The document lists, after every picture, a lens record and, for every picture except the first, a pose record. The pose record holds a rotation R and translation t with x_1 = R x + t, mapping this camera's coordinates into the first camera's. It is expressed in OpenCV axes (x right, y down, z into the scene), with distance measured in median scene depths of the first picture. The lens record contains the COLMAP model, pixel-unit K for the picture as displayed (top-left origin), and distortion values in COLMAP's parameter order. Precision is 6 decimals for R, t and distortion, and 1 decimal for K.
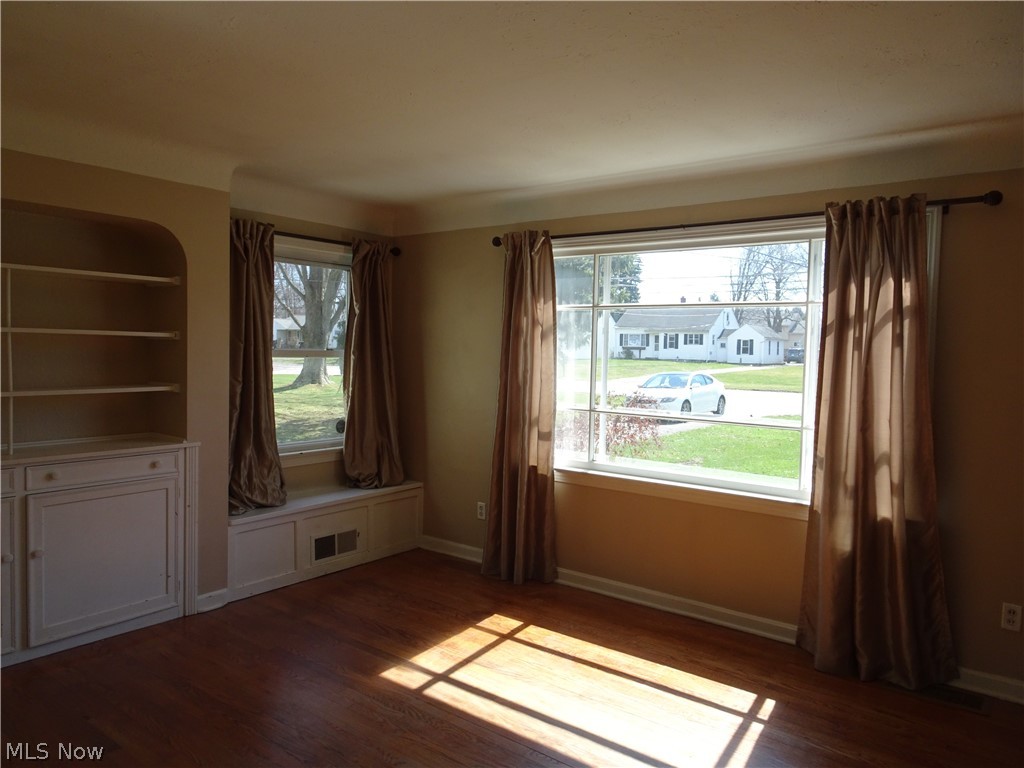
lens RADIAL K [[724.8, 0, 509.3], [0, 724.8, 381.8], [0, 0, 1]] dist [0.012142, 0.004451]
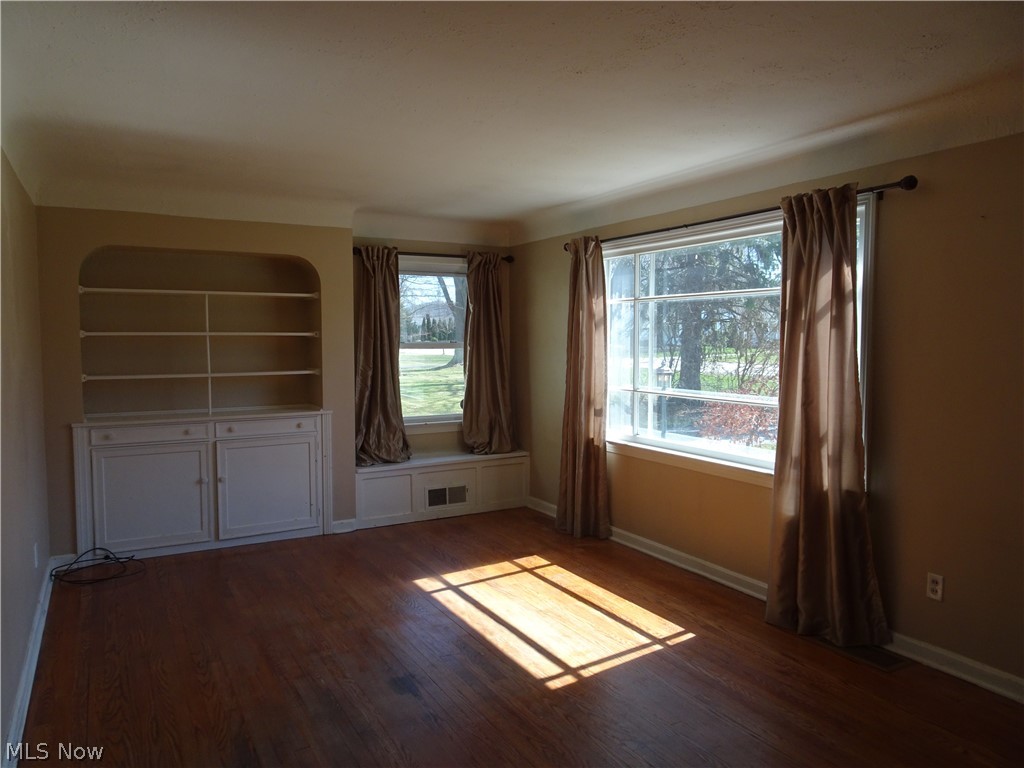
lens RADIAL K [[724.8, 0, 516.7], [0, 724.8, 384.3], [0, 0, 1]] dist [0.012142, 0.004451]
pose [[0.922595, 0.001308, -0.385767, 0.437777], [0.003944, 0.999910, 0.012824, 0.015977], [0.385749, -0.013353, 0.922507, -0.143136]]
